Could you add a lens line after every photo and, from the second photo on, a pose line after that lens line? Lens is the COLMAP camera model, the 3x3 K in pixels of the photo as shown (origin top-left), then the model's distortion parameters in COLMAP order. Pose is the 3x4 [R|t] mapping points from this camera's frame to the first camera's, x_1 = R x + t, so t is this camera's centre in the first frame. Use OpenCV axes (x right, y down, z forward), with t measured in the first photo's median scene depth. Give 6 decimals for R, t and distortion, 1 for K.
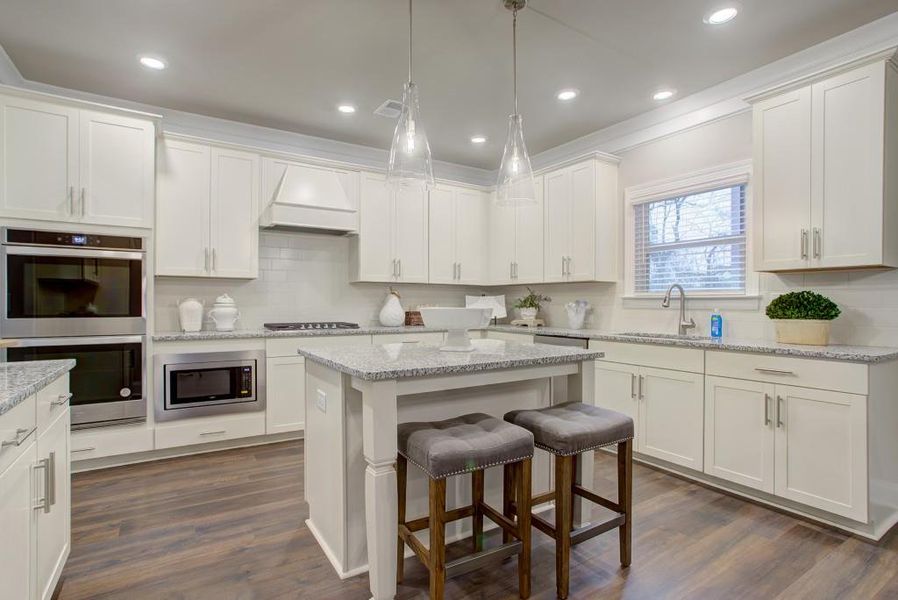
lens RADIAL K [[440.9, 0, 445.6], [0, 440.9, 304.2], [0, 0, 1]] dist [-0.013516, -0.000101]
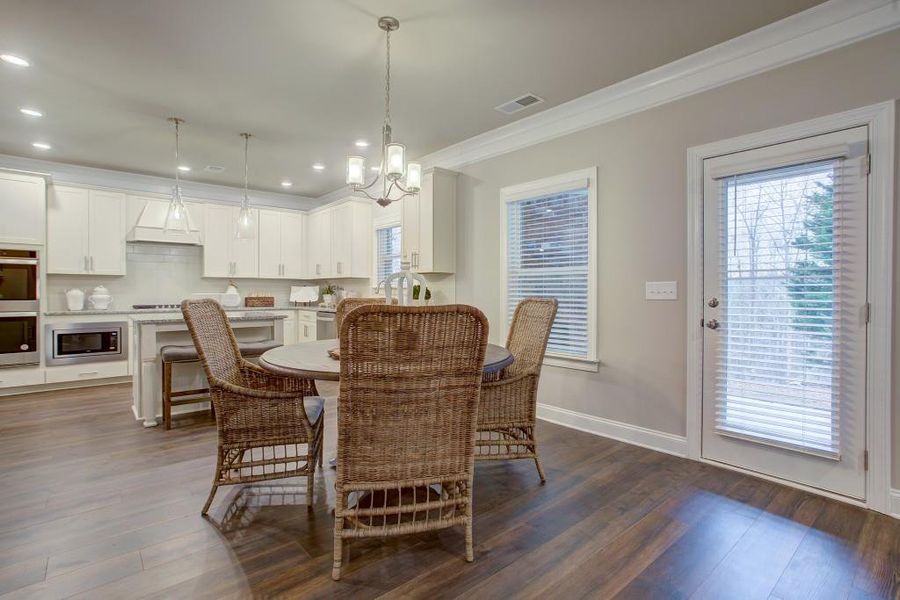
lens RADIAL K [[422.7, 0, 446.5], [0, 422.7, 293.6], [0, 0, 1]] dist [0.002208, 0.001541]
pose [[0.992079, -0.002468, 0.125592, 0.542595], [0.002312, 0.999996, 0.001390, 0.005900], [-0.125595, -0.001089, 0.992081, -0.659493]]
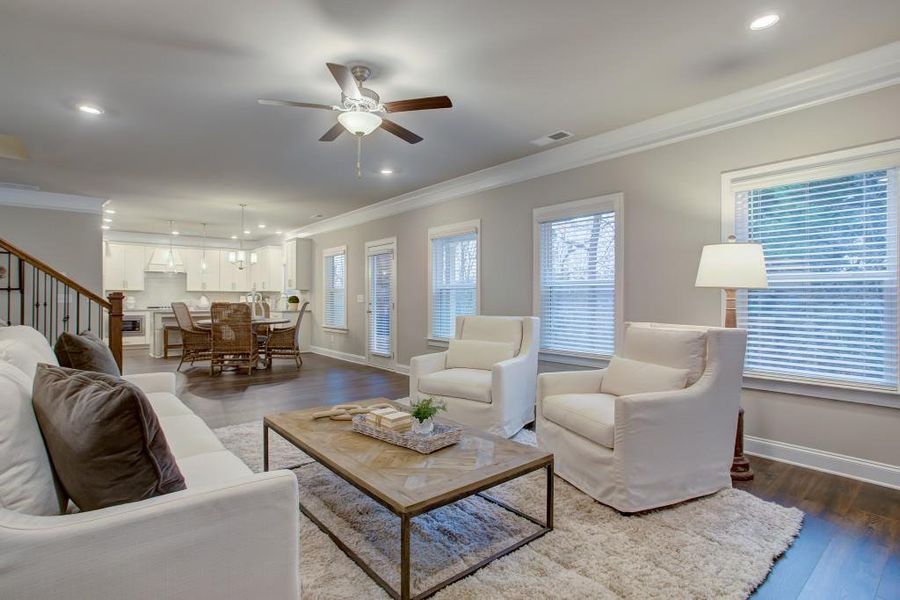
lens RADIAL K [[441.8, 0, 452.8], [0, 441.8, 294.4], [0, 0, 1]] dist [-0.013516, -0.000101]
pose [[0.992509, 0.001446, 0.122166, 1.294394], [0.000270, 0.999902, -0.014027, 0.008172], [-0.122174, 0.013955, 0.992411, -2.202202]]
